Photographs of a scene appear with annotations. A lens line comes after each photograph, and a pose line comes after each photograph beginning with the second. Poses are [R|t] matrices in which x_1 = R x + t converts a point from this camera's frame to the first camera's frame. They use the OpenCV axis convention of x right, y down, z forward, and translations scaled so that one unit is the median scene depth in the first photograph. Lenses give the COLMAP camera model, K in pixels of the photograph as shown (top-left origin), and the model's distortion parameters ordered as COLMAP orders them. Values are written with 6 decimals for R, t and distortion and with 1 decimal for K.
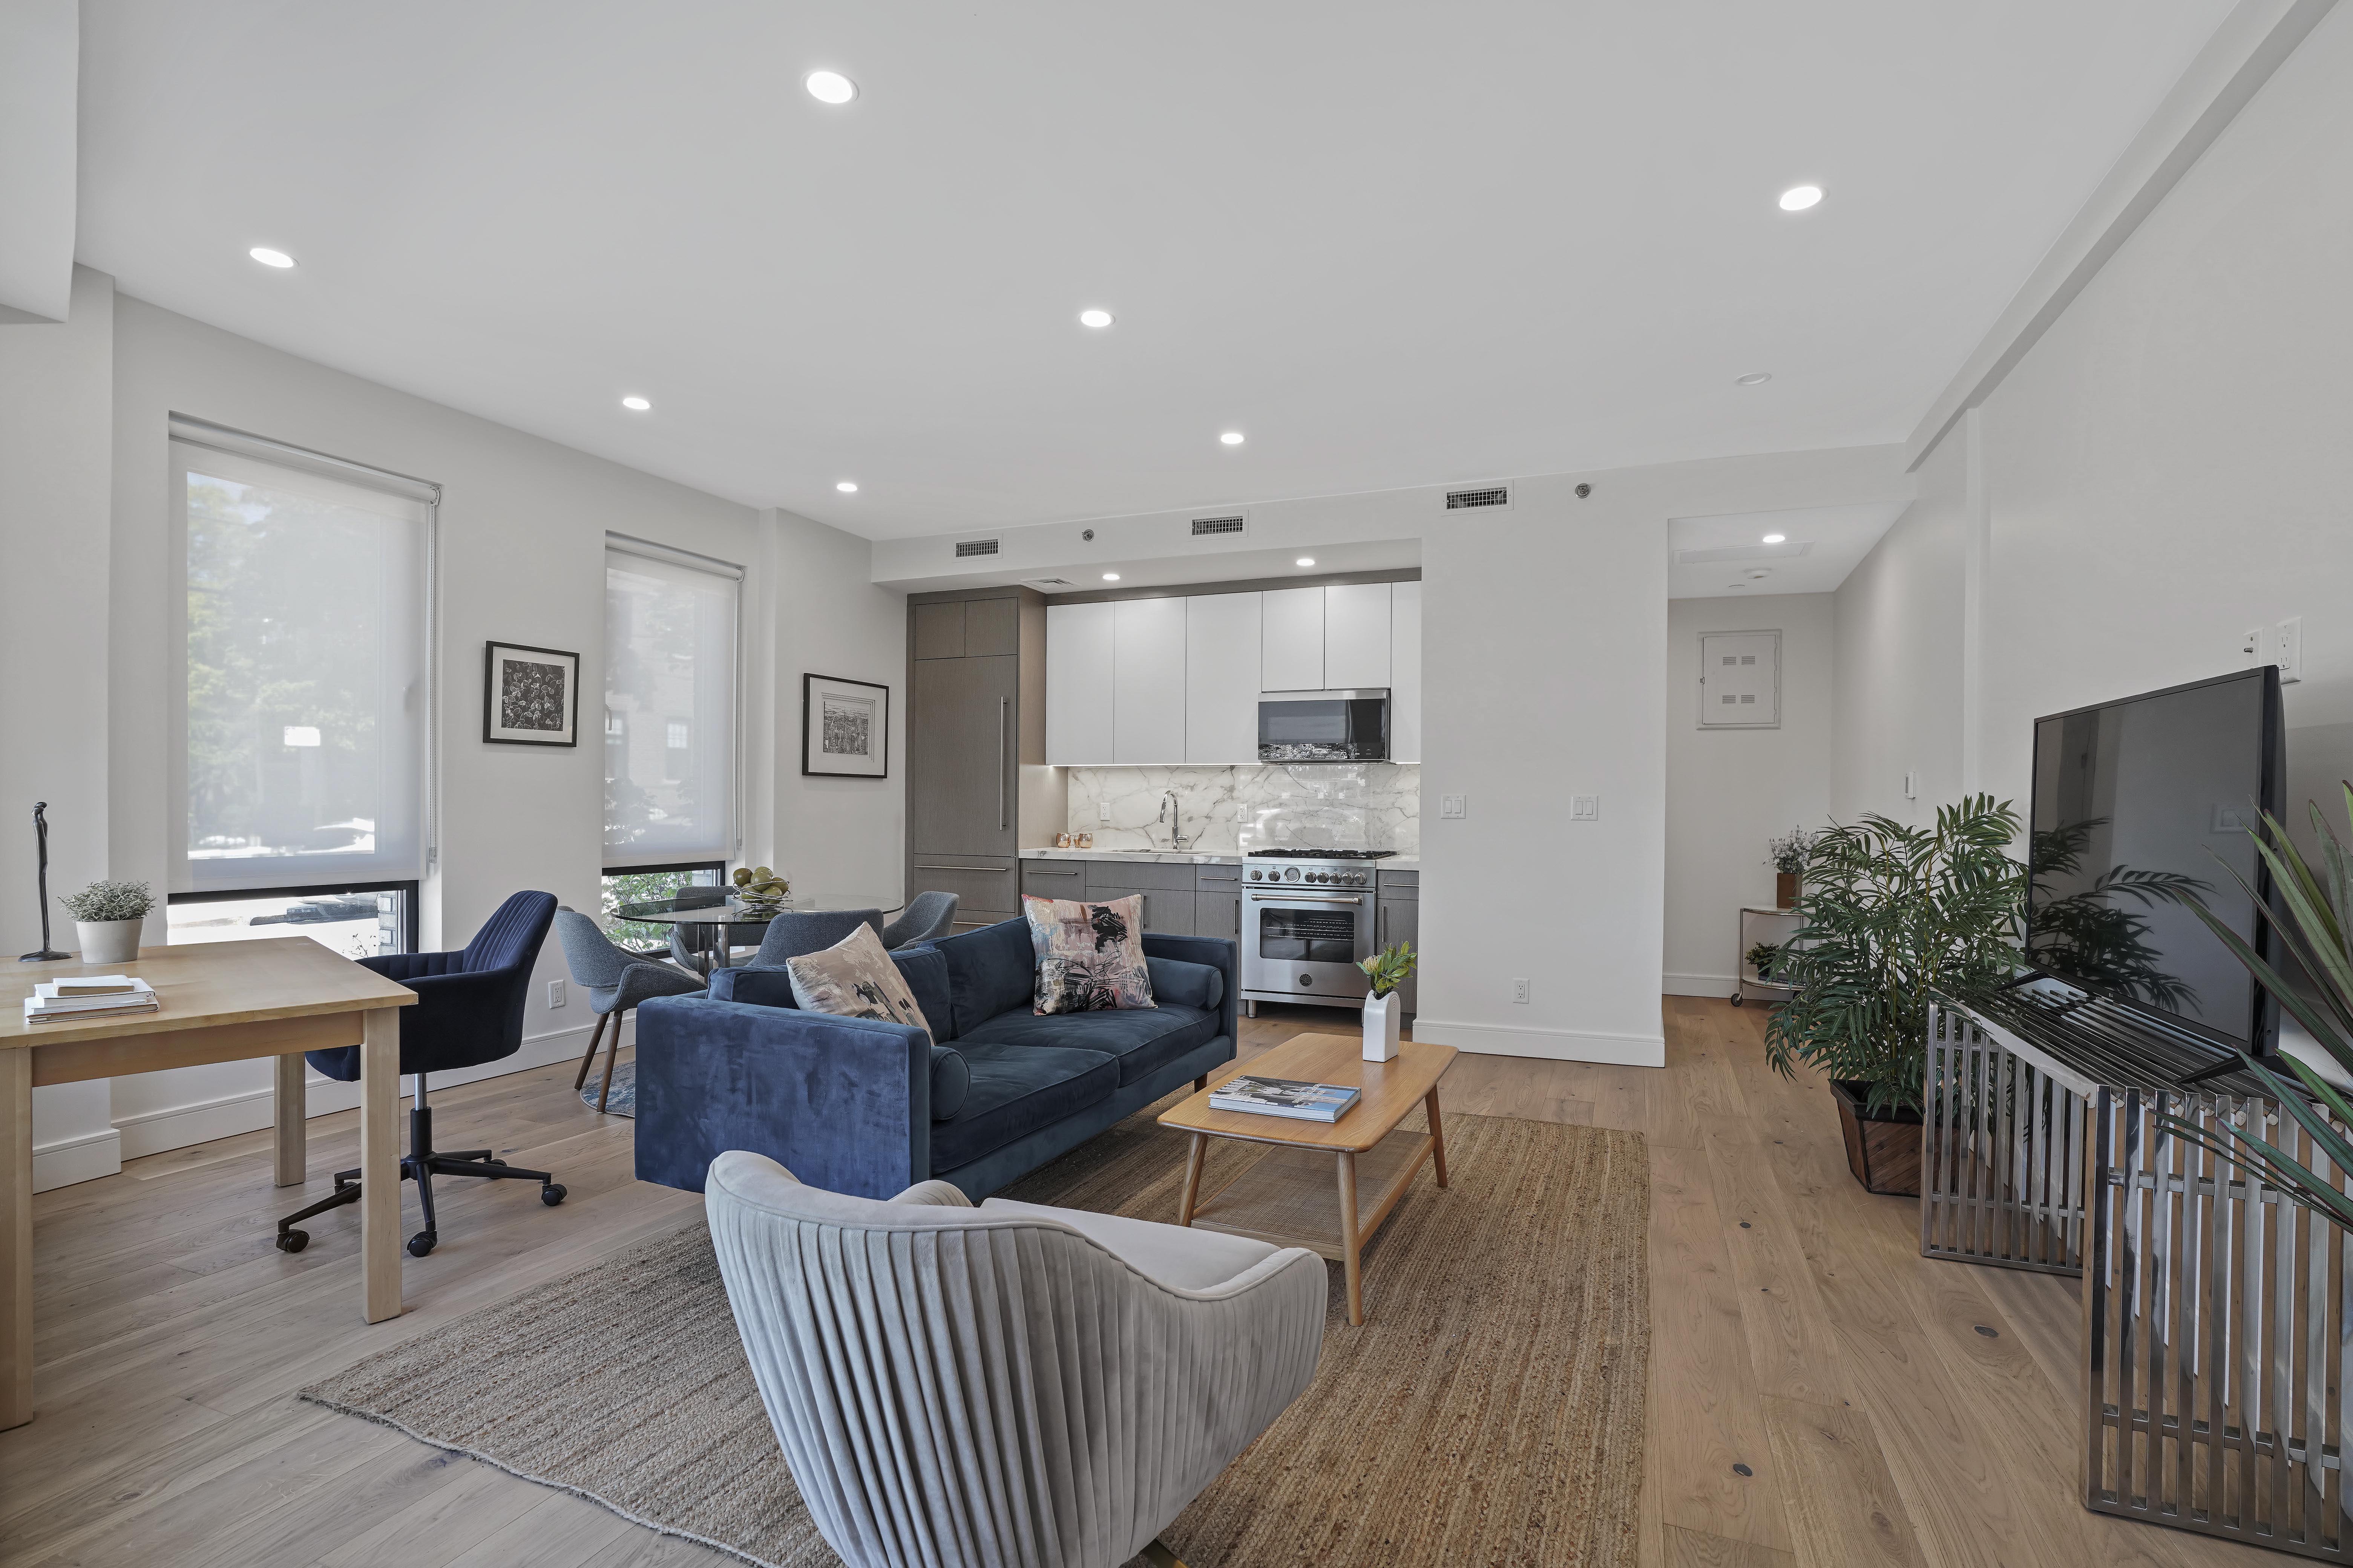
lens RADIAL K [[1093.7, 0, 1168.5], [0, 1093.7, 823.7], [0, 0, 1]] dist [-0.047665, 0.019662]
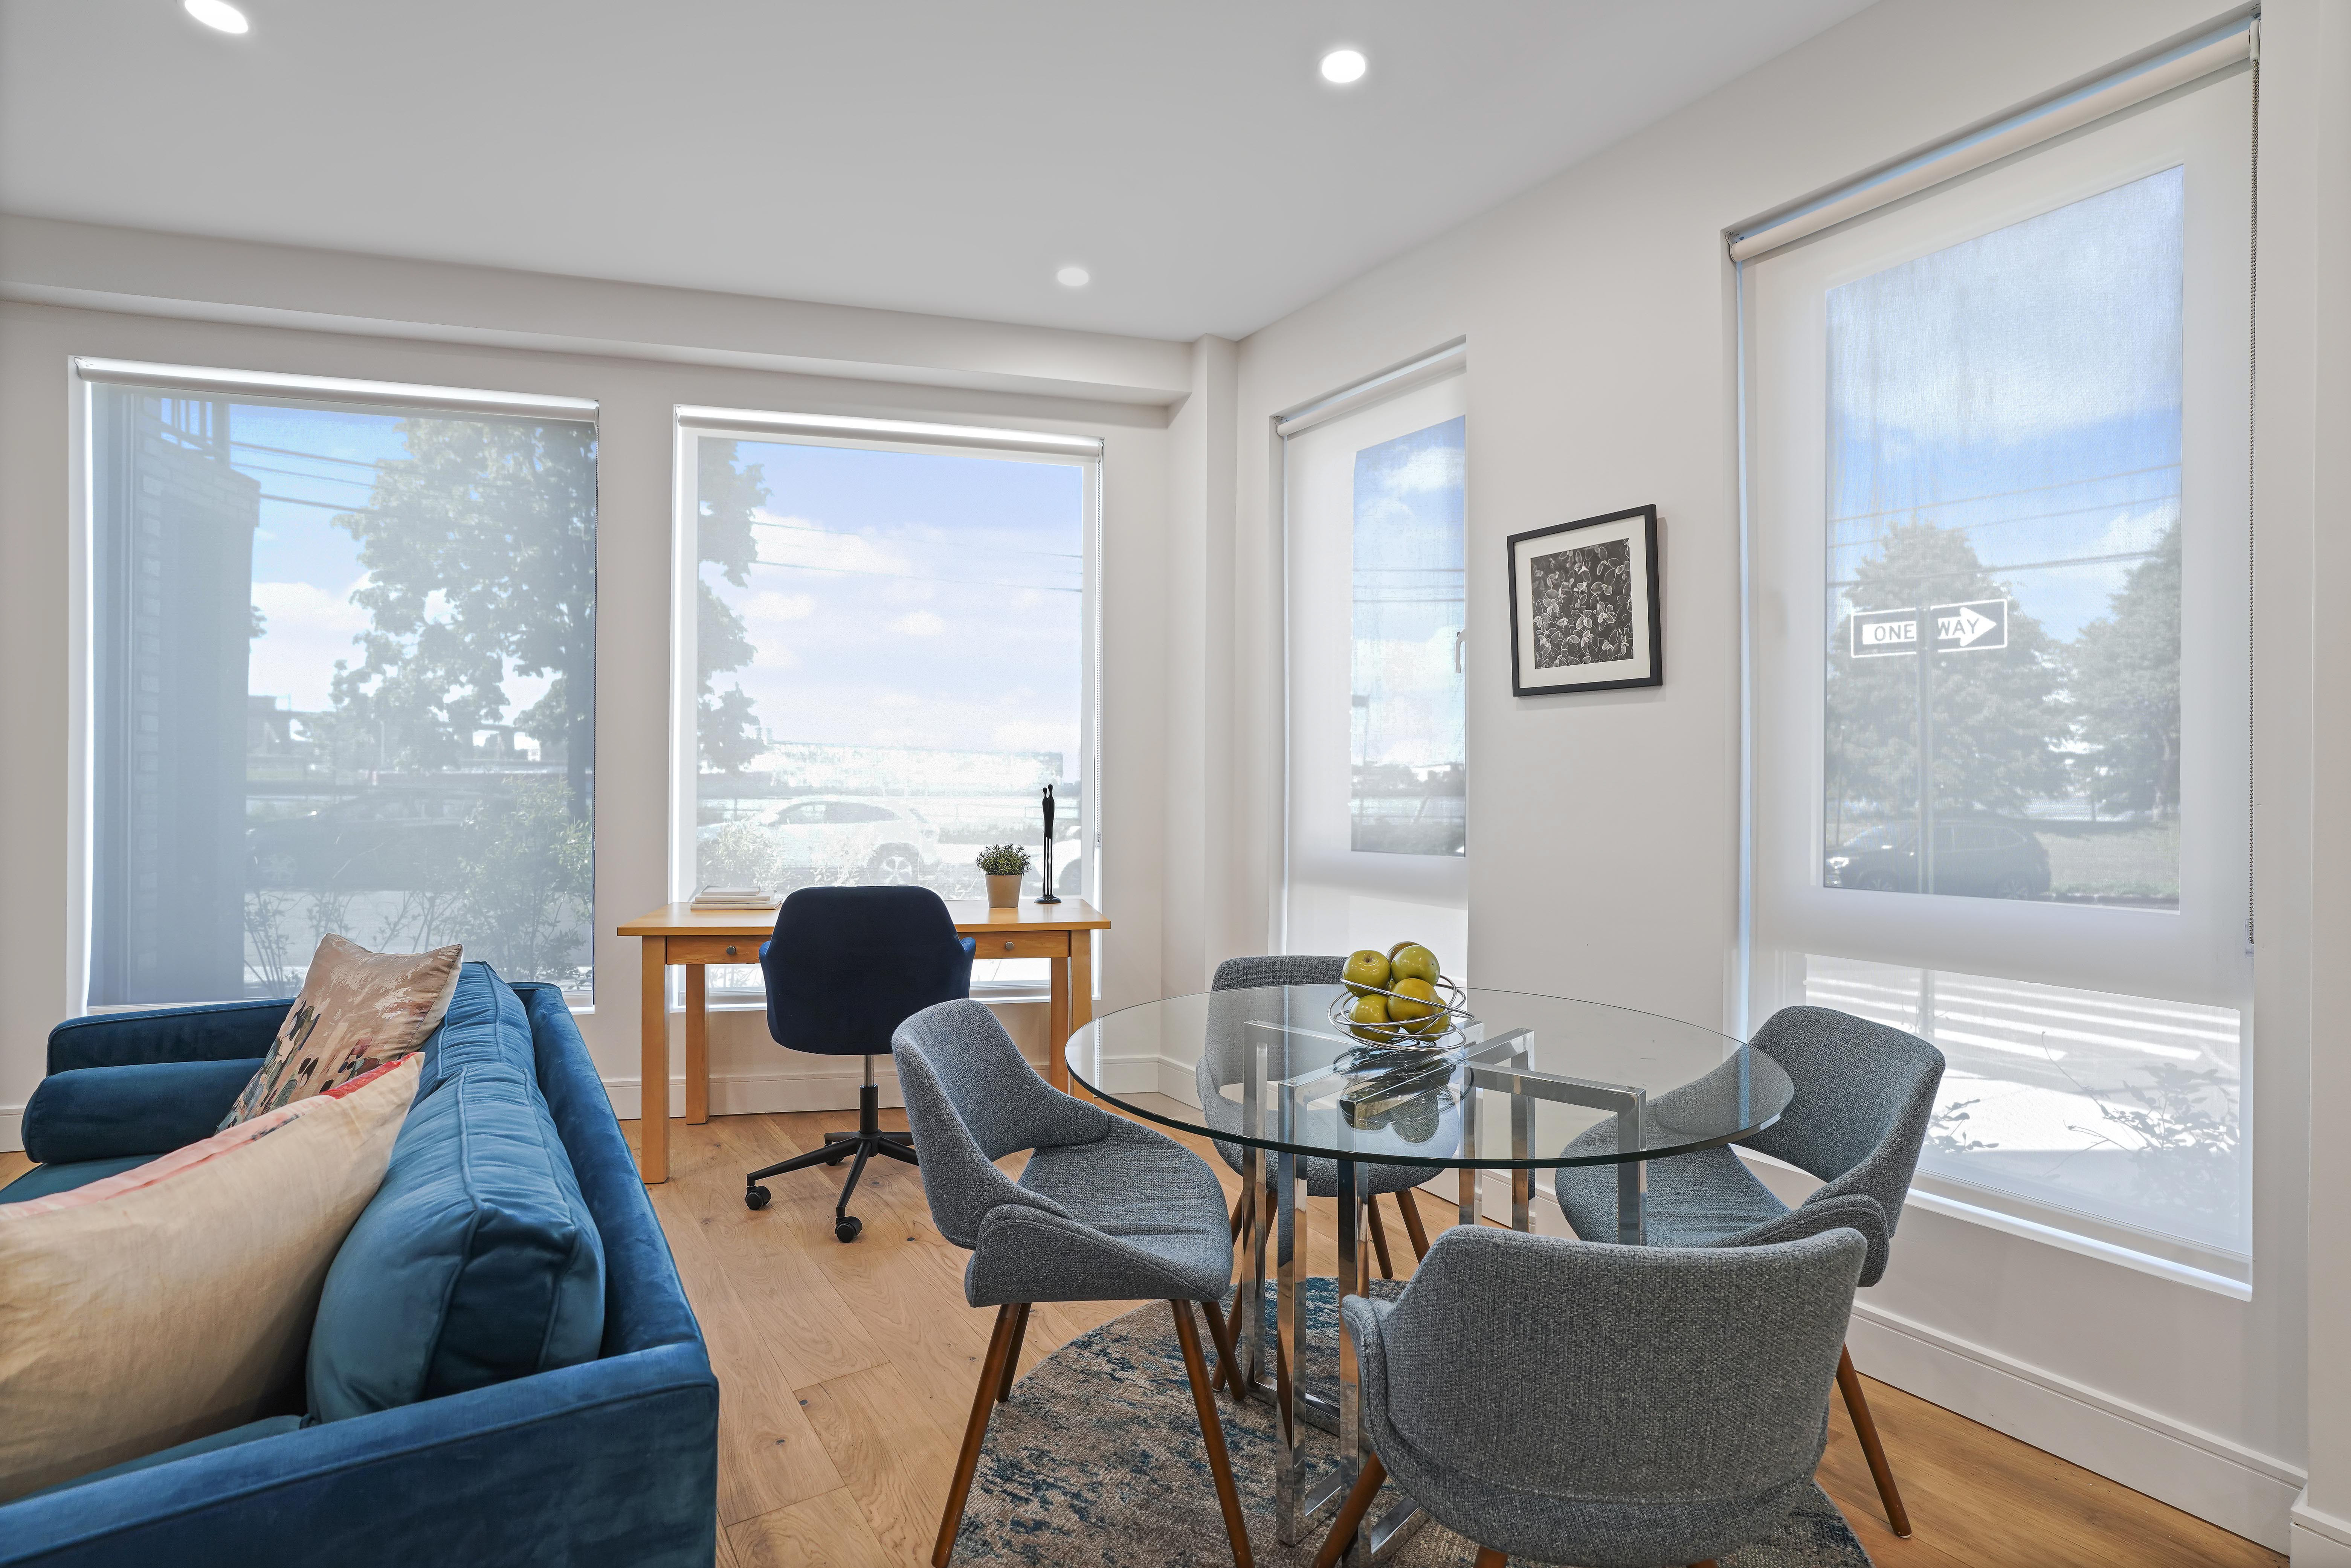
lens RADIAL K [[1092.9, 0, 1209.8], [0, 1092.9, 775.5], [0, 0, 1]] dist [-0.047665, 0.019662]
pose [[-0.527247, -0.021173, -0.849448, 0.010429], [-0.032997, 0.999446, -0.004431, -0.018335], [0.849071, 0.025693, -0.527653, 1.140358]]
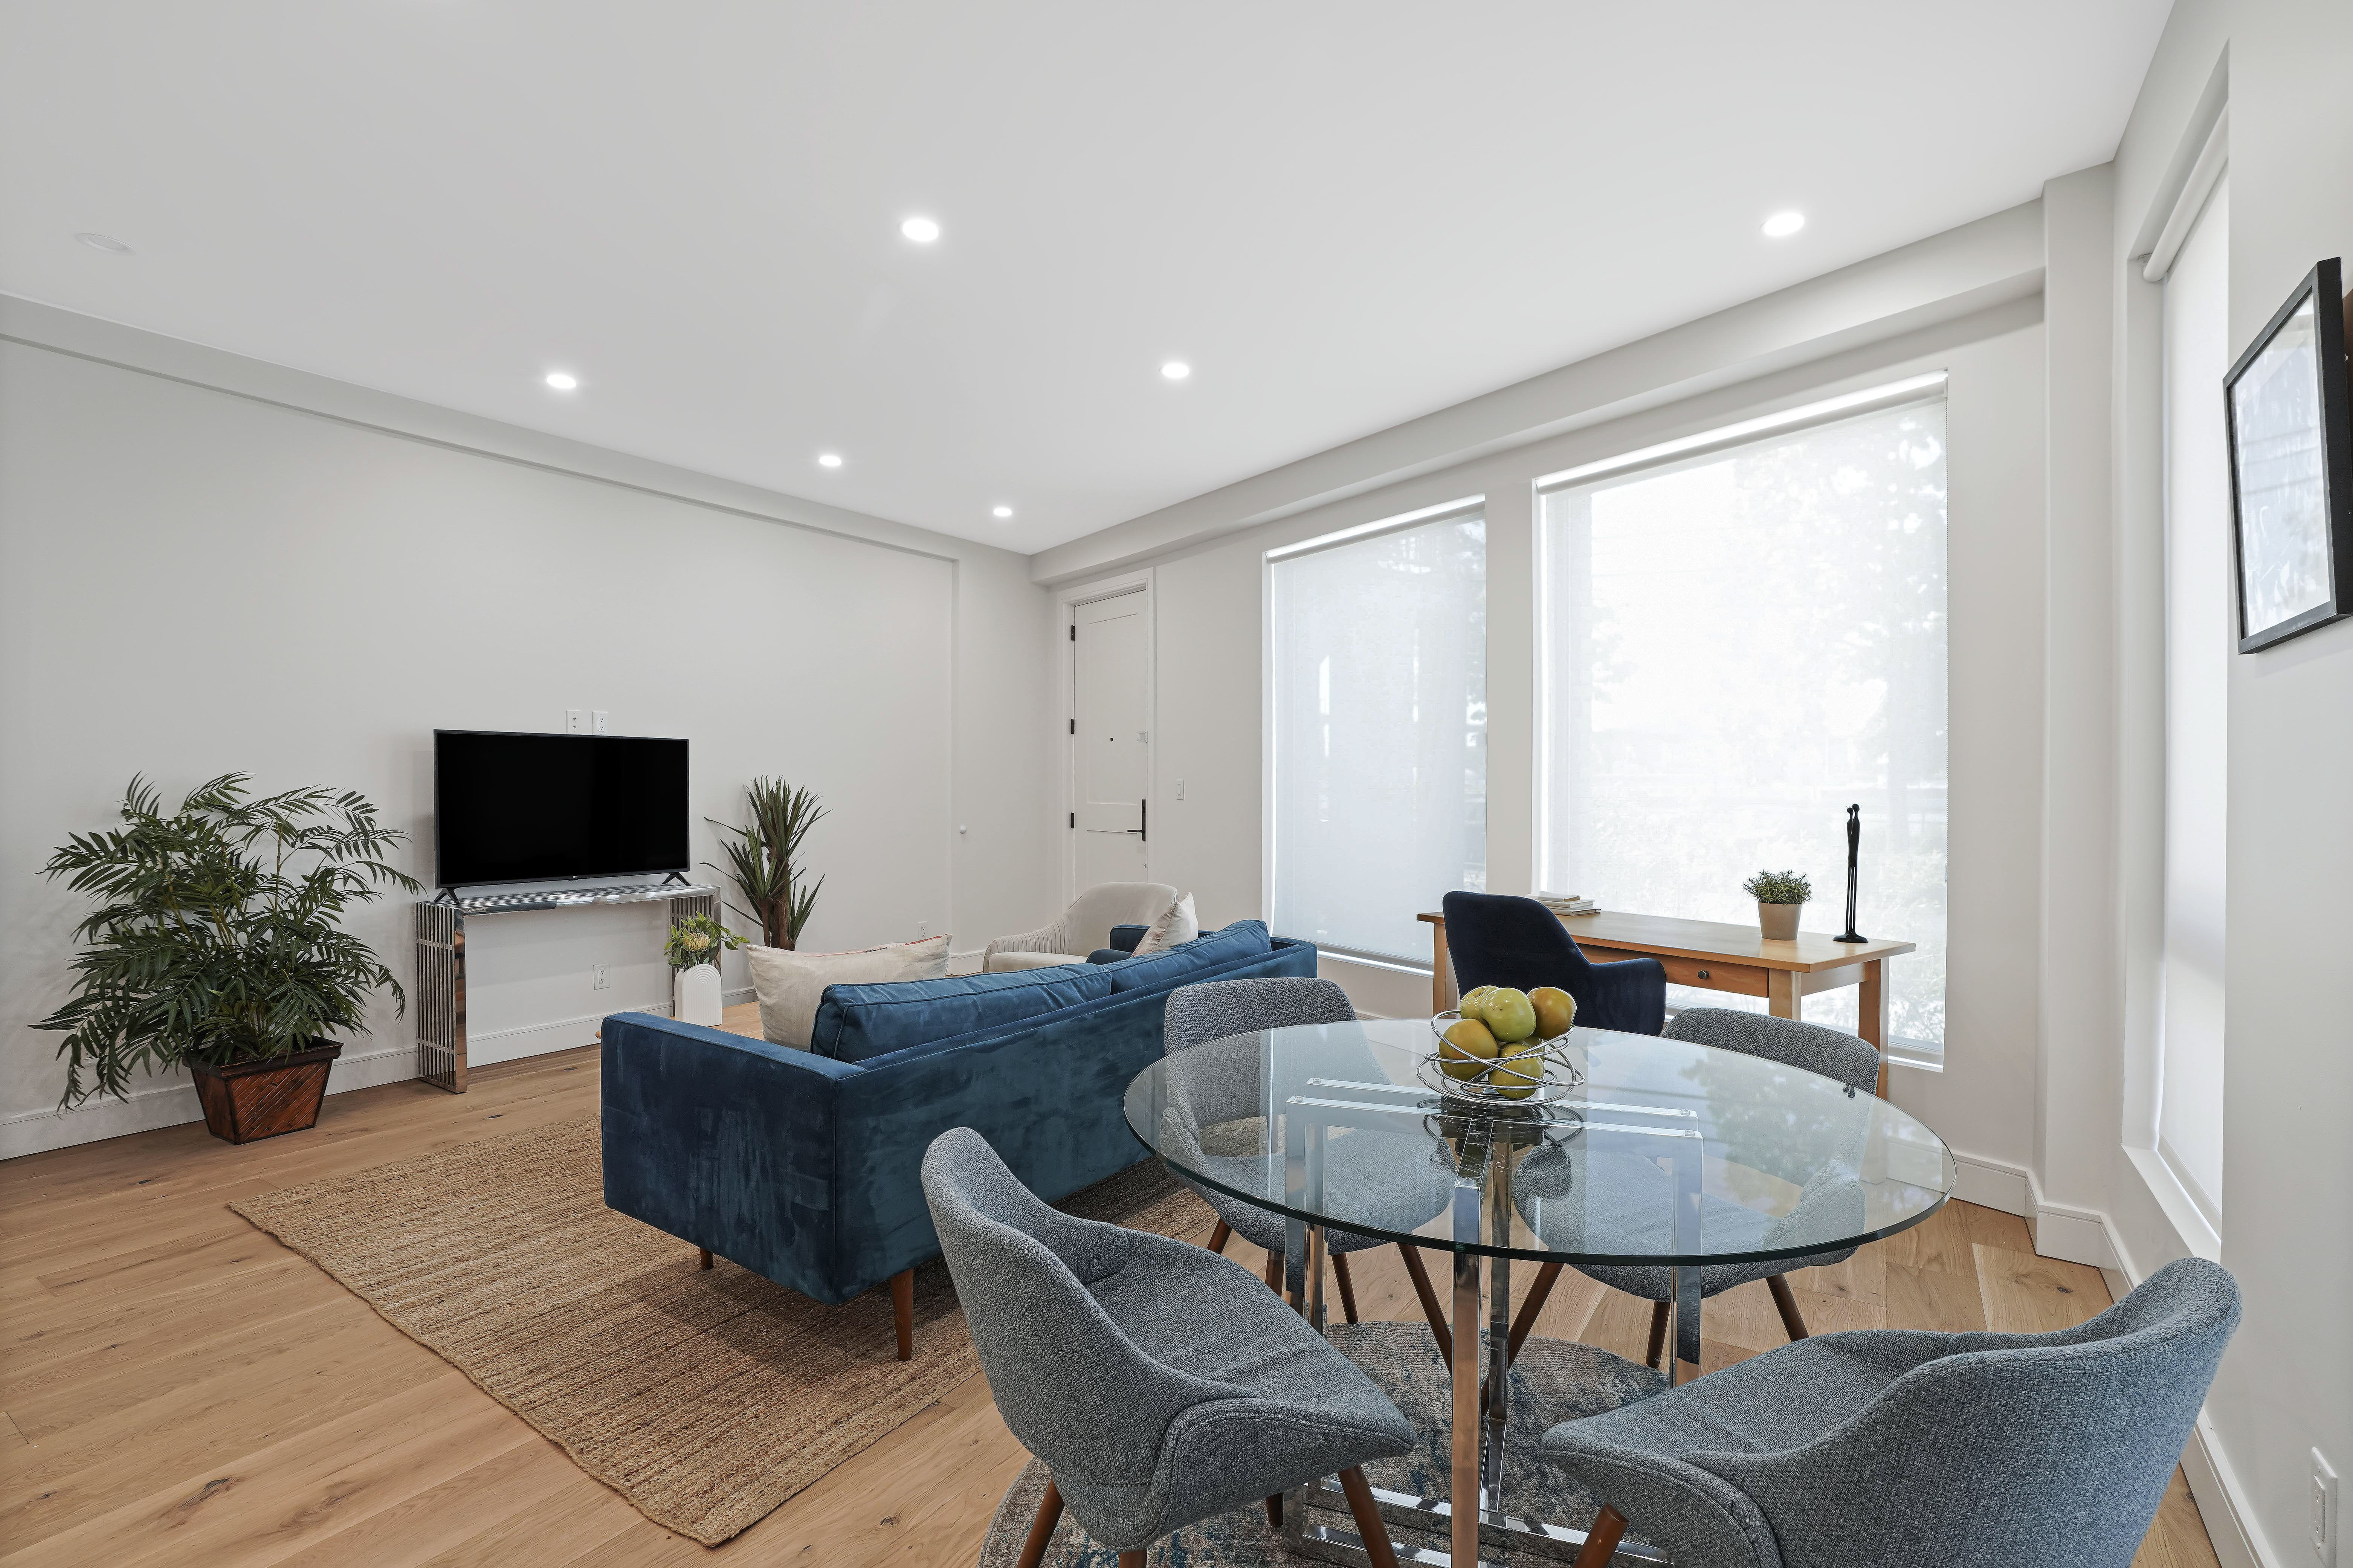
lens RADIAL K [[1093.8, 0, 1188.4], [0, 1093.8, 785.9], [0, 0, 1]] dist [-0.047665, 0.019662]
pose [[-0.983053, -0.011553, 0.182956, -0.331550], [-0.007775, 0.999742, 0.021355, -0.033959], [-0.183155, 0.019570, -0.982889, 1.366406]]
